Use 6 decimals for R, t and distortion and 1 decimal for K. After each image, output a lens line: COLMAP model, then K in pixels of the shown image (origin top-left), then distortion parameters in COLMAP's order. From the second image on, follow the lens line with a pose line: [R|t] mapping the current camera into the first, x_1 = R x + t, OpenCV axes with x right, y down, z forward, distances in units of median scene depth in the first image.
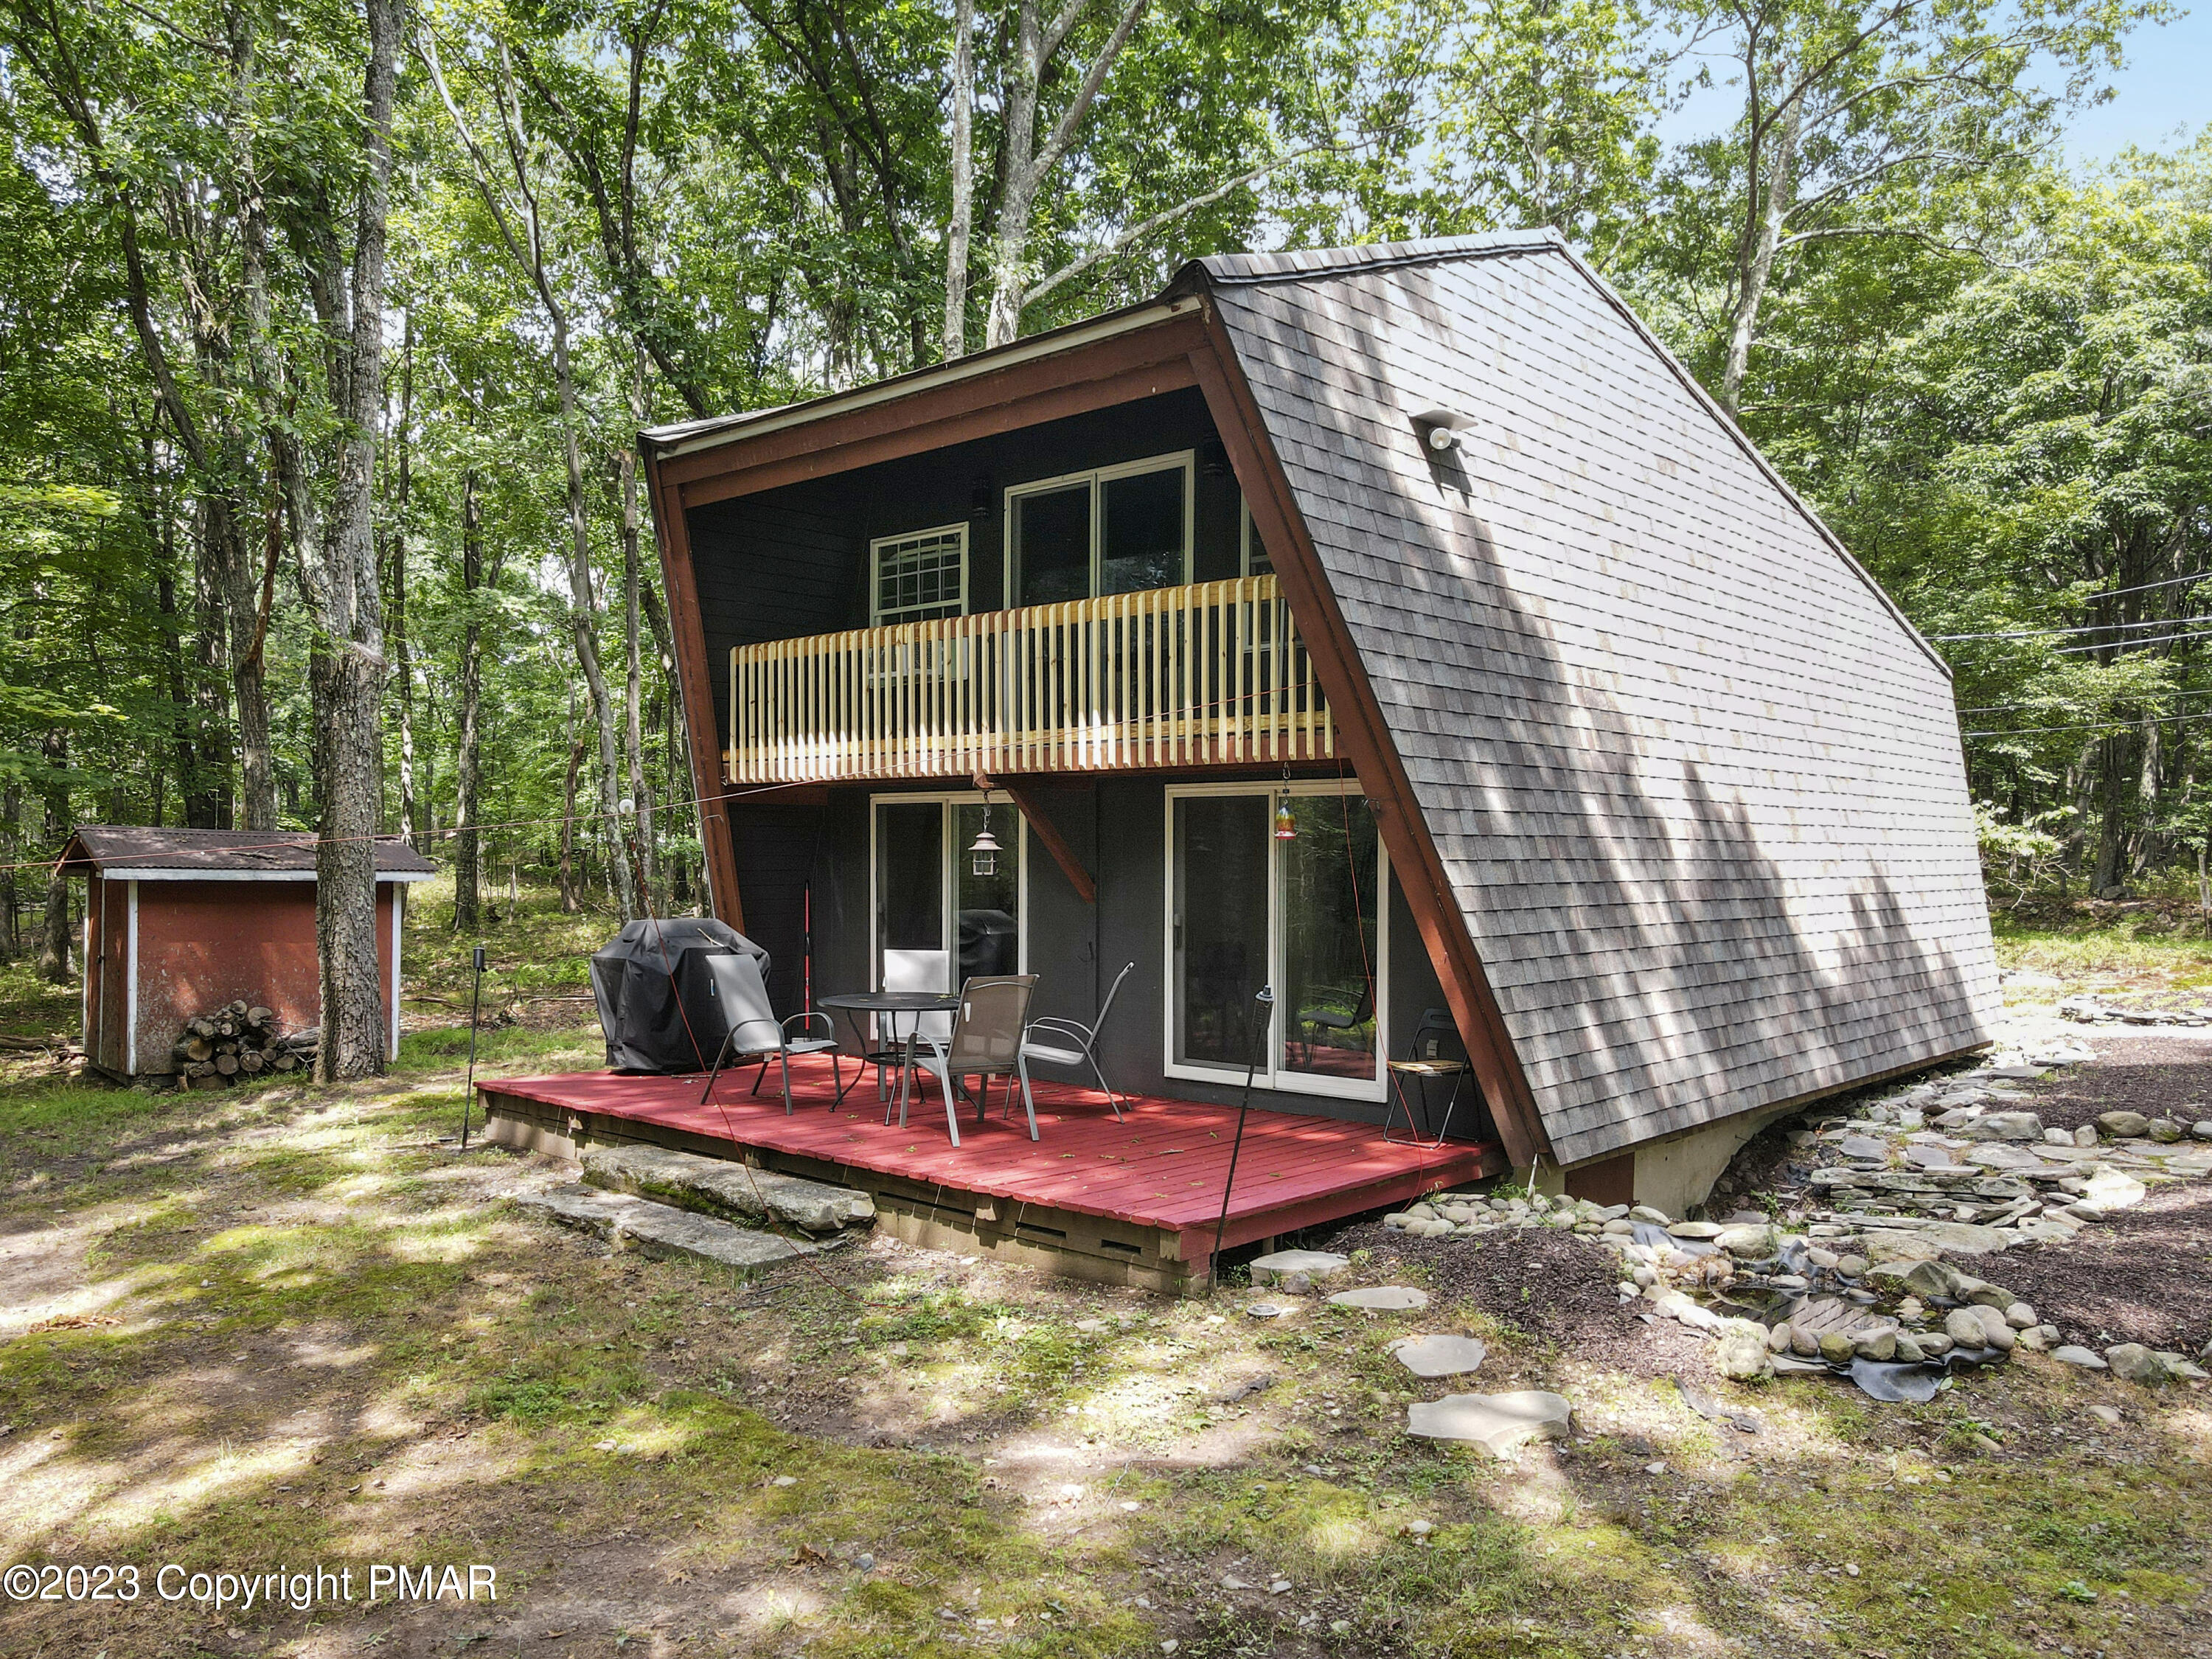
lens RADIAL K [[1652.2, 0, 1098.6], [0, 1652.2, 902.3], [0, 0, 1]] dist [0.011411, 0.003204]
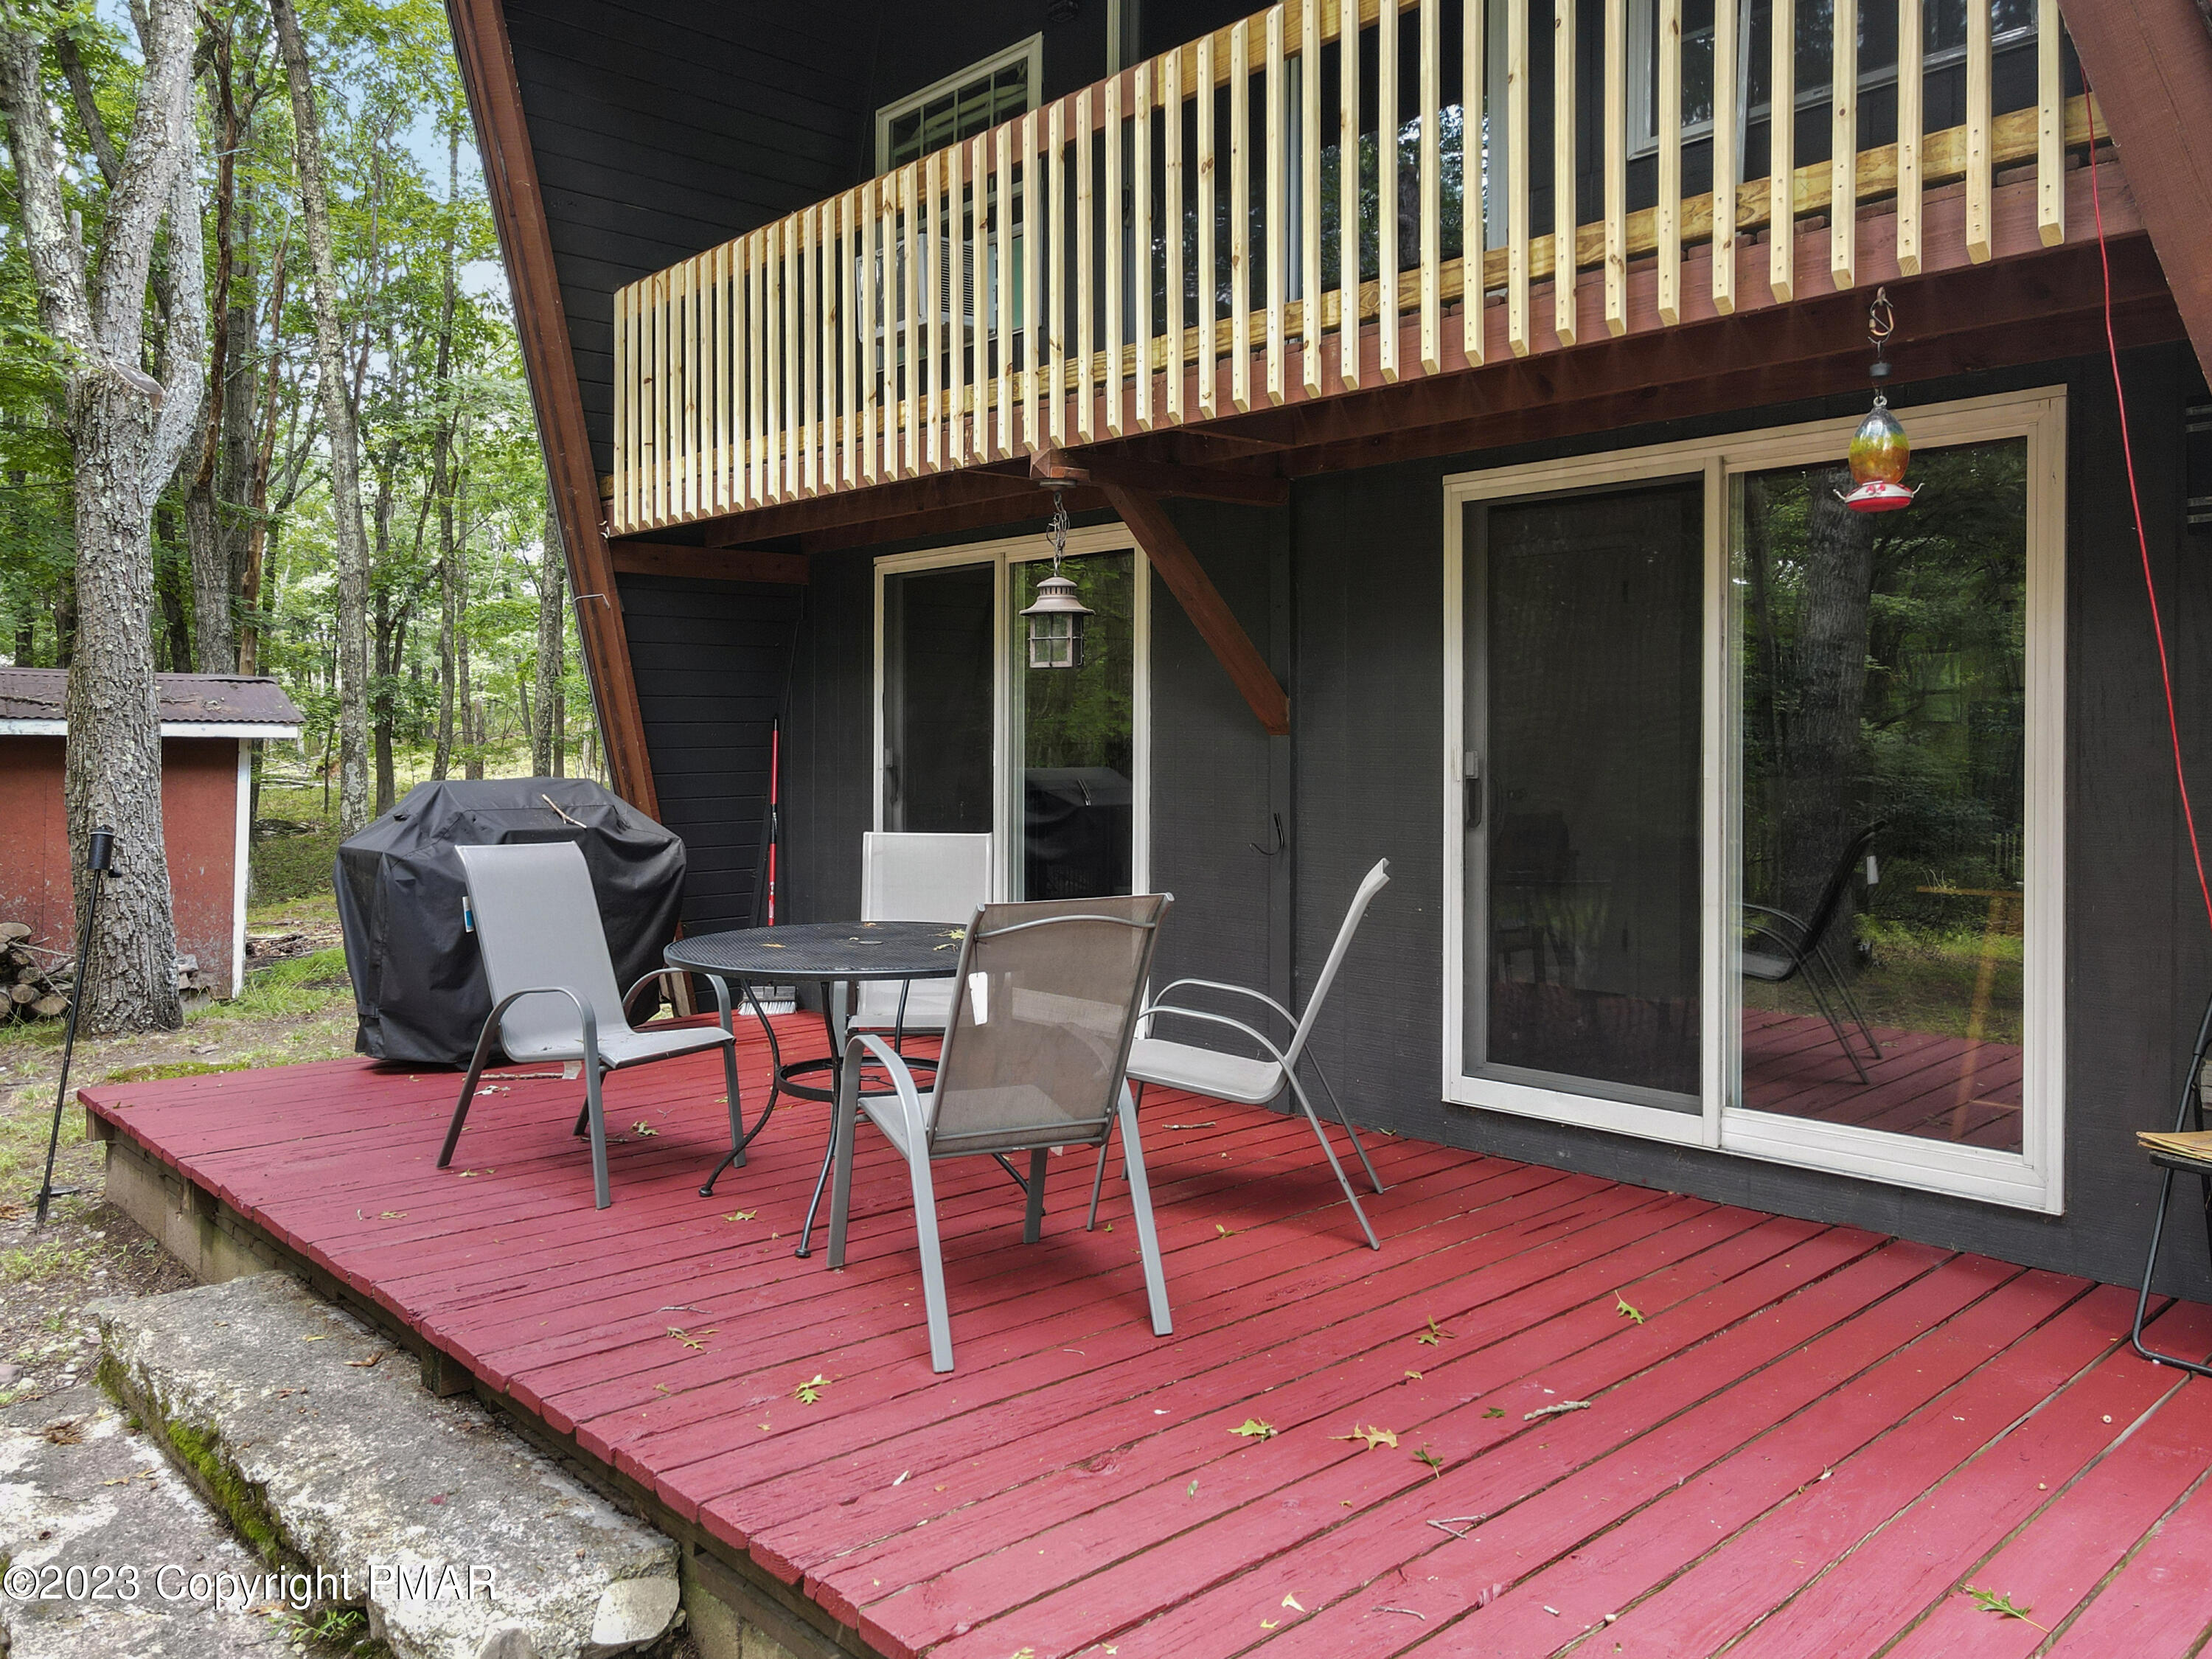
lens RADIAL K [[1639.0, 0, 1094.8], [0, 1639.0, 835.2], [0, 0, 1]] dist [0.015353, 0.008210]
pose [[0.996899, -0.001743, -0.078676, -0.021673], [0.003485, 0.999751, 0.022020, 0.019594], [0.078618, -0.022226, 0.996657, 0.529866]]
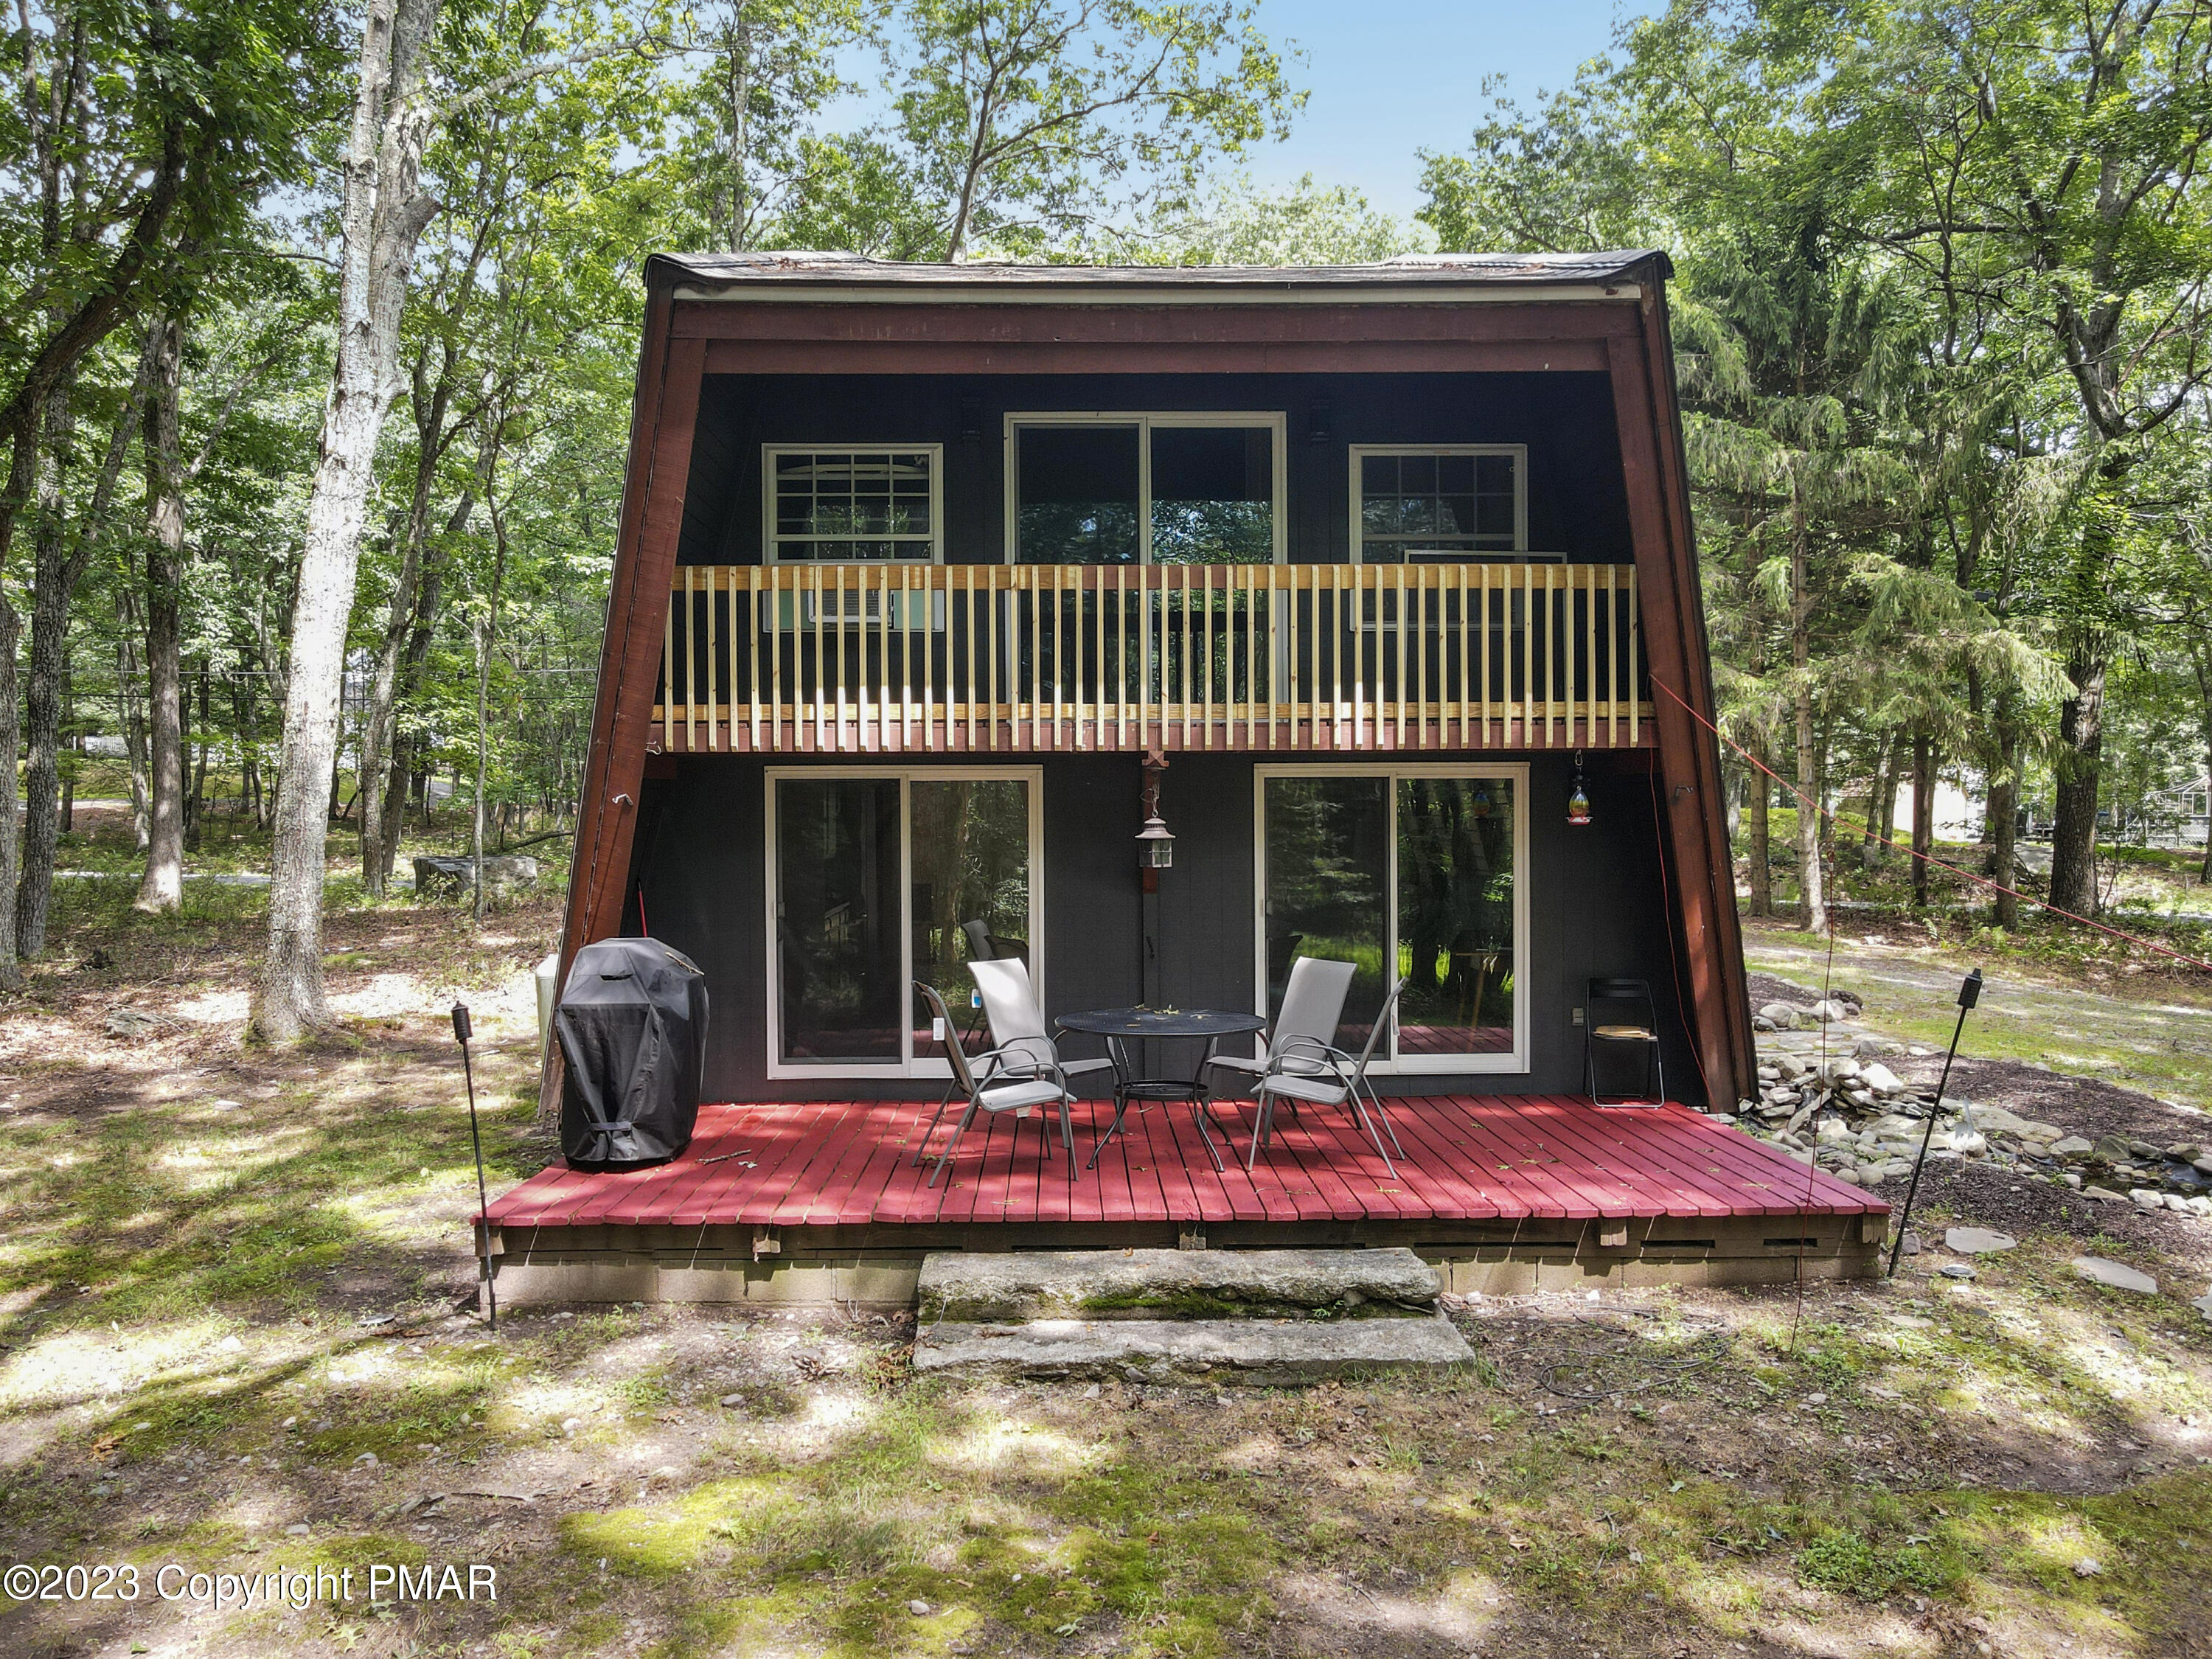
lens RADIAL K [[1639.0, 0, 1094.8], [0, 1639.0, 835.2], [0, 0, 1]] dist [0.015353, 0.008210]
pose [[0.726494, -0.018797, 0.686916, -0.671178], [0.028986, 0.999574, -0.003304, -0.030835], [-0.686561, 0.022311, 0.726729, 0.393260]]
